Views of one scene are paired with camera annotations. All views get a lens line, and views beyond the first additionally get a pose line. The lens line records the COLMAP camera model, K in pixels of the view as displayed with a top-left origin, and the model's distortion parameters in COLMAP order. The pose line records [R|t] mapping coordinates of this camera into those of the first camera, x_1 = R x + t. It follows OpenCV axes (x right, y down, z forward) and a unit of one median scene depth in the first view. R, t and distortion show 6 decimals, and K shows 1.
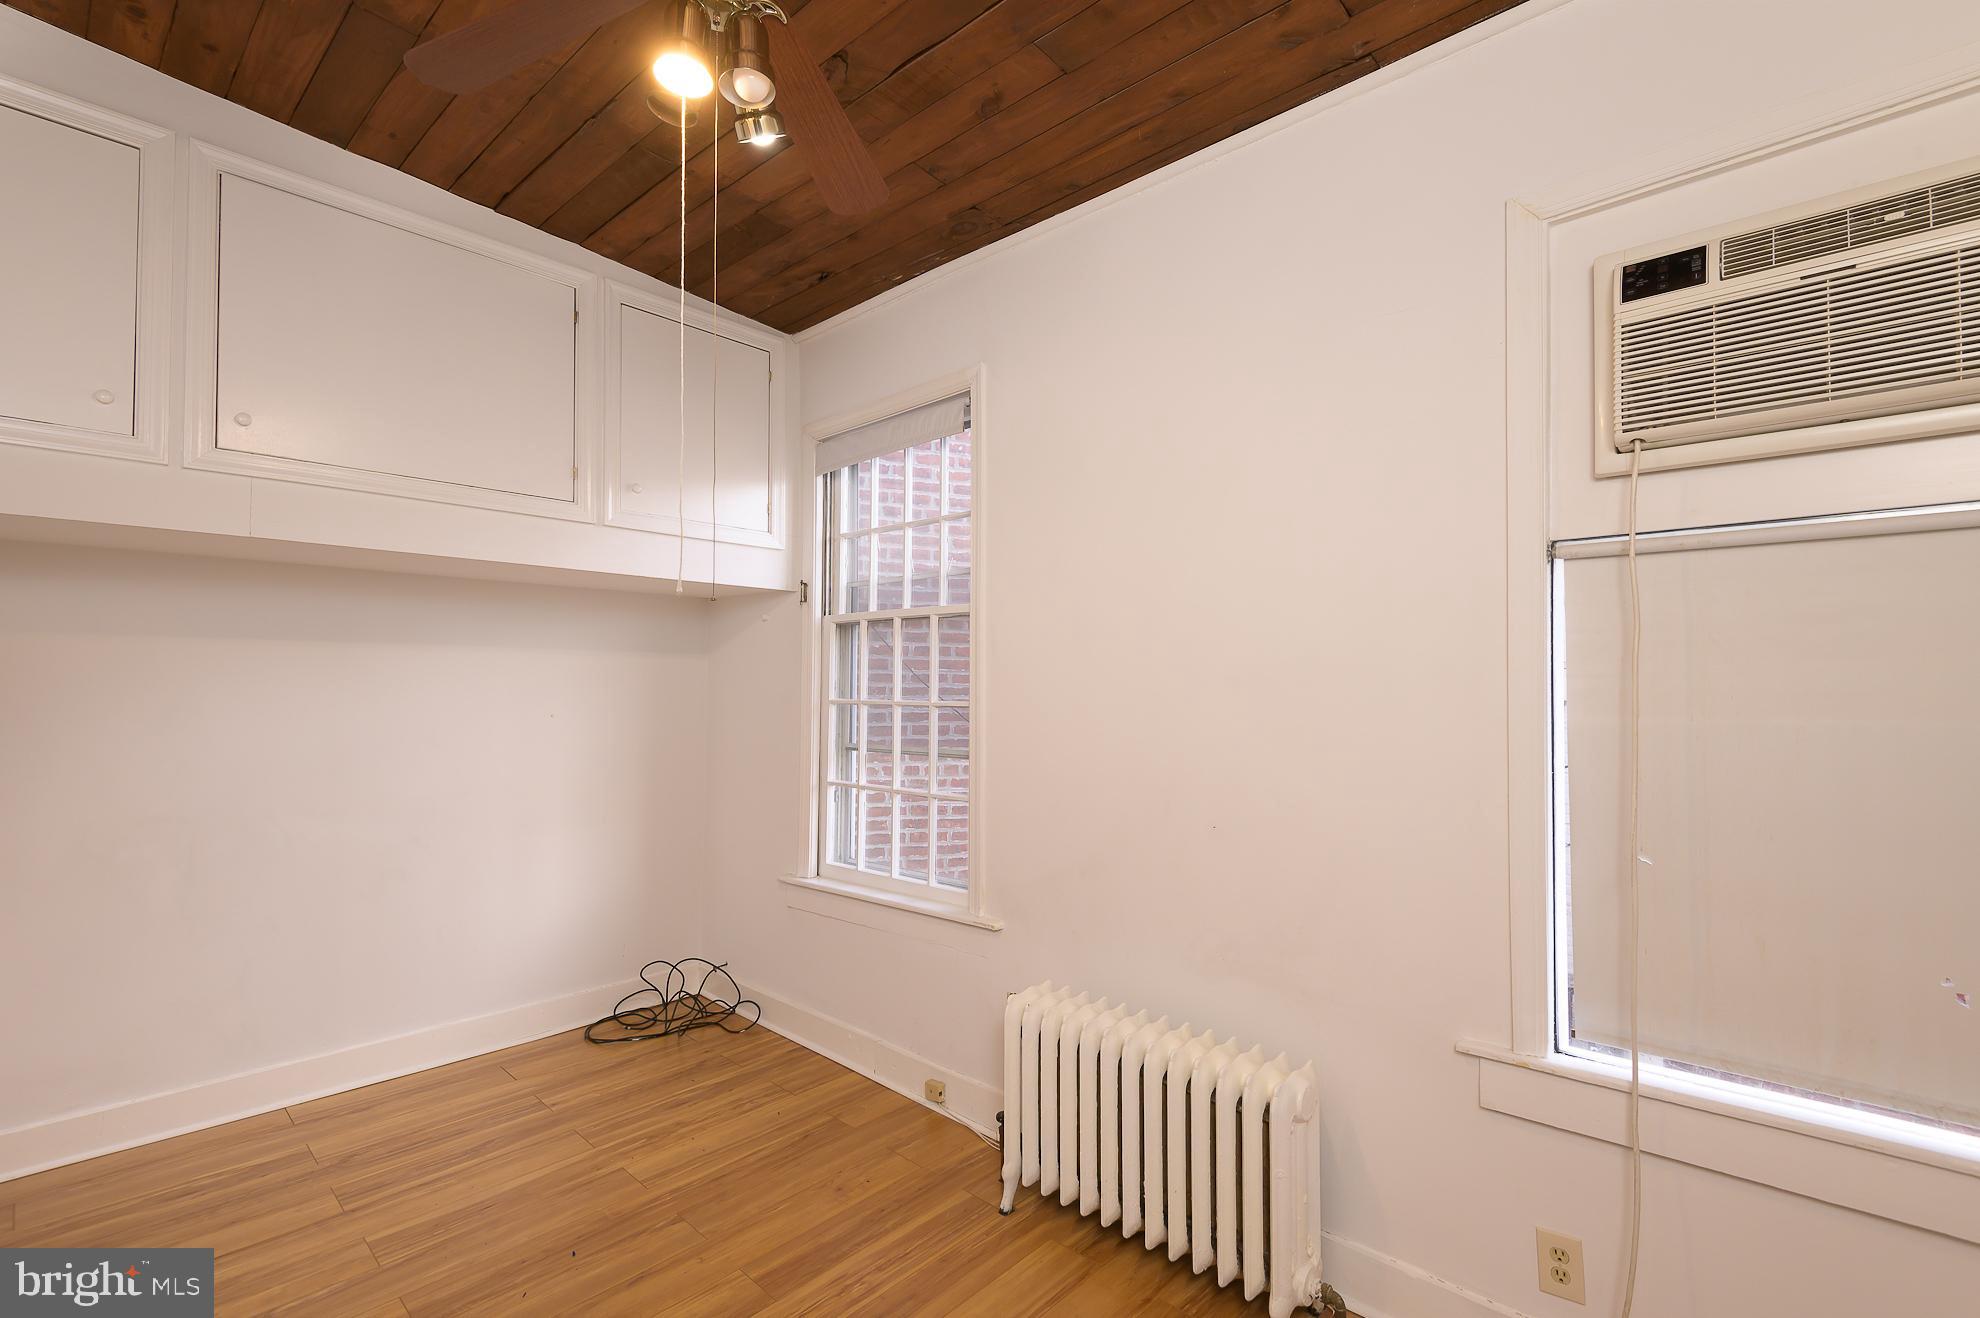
lens RADIAL K [[907.2, 0, 977.2], [0, 907.2, 663.3], [0, 0, 1]] dist [0.008264, -0.004805]
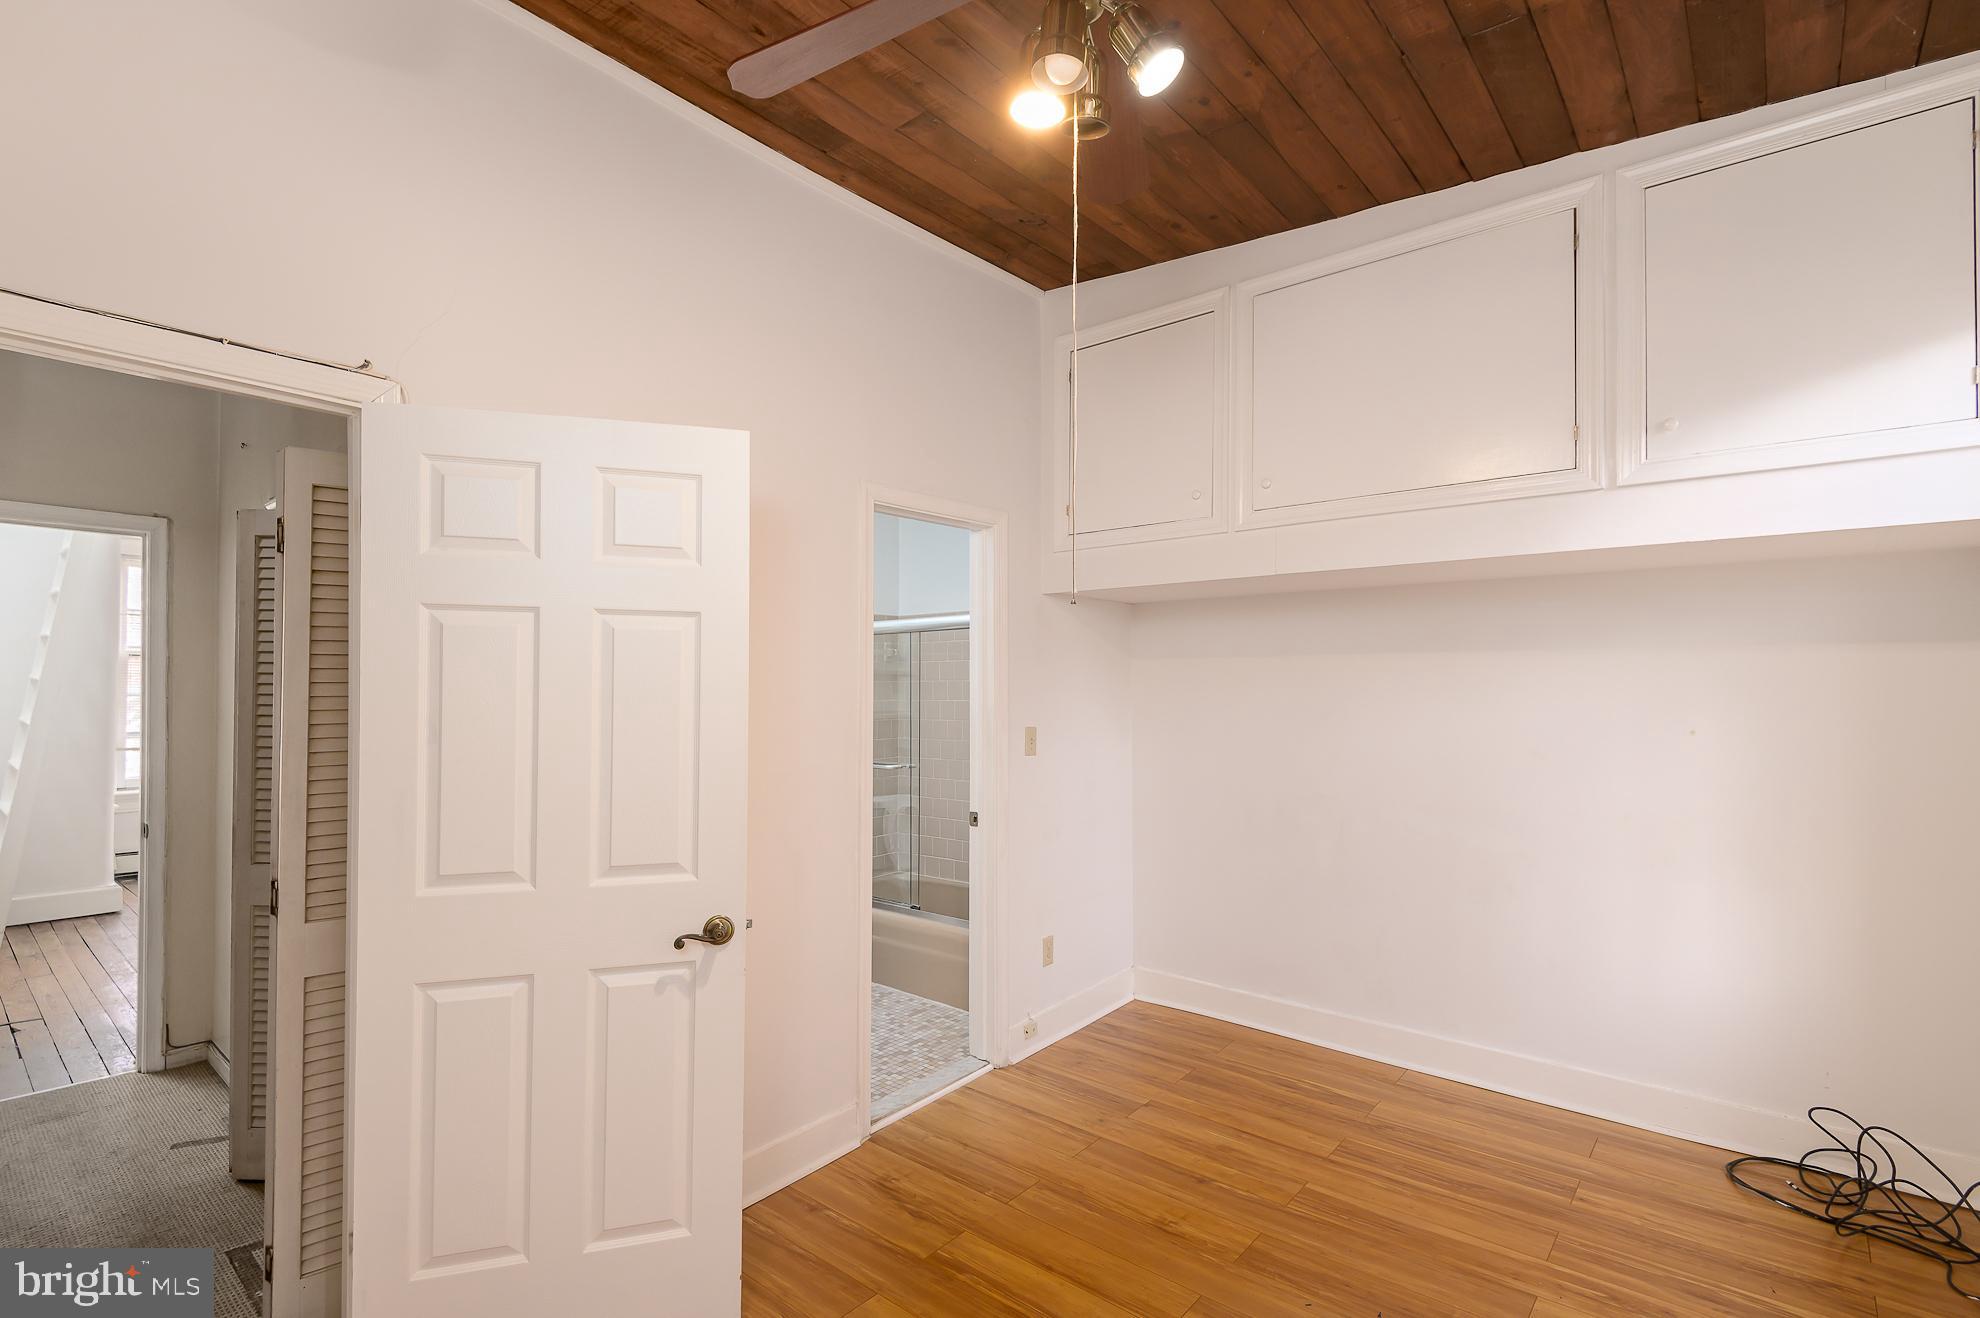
lens RADIAL K [[907.2, 0, 979.7], [0, 907.2, 673.0], [0, 0, 1]] dist [0.008264, -0.004805]
pose [[0.063143, -0.023137, -0.997736, 0.372437], [0.020572, 0.999549, -0.021877, 0.014173], [0.997792, -0.019144, 0.063591, 0.452618]]
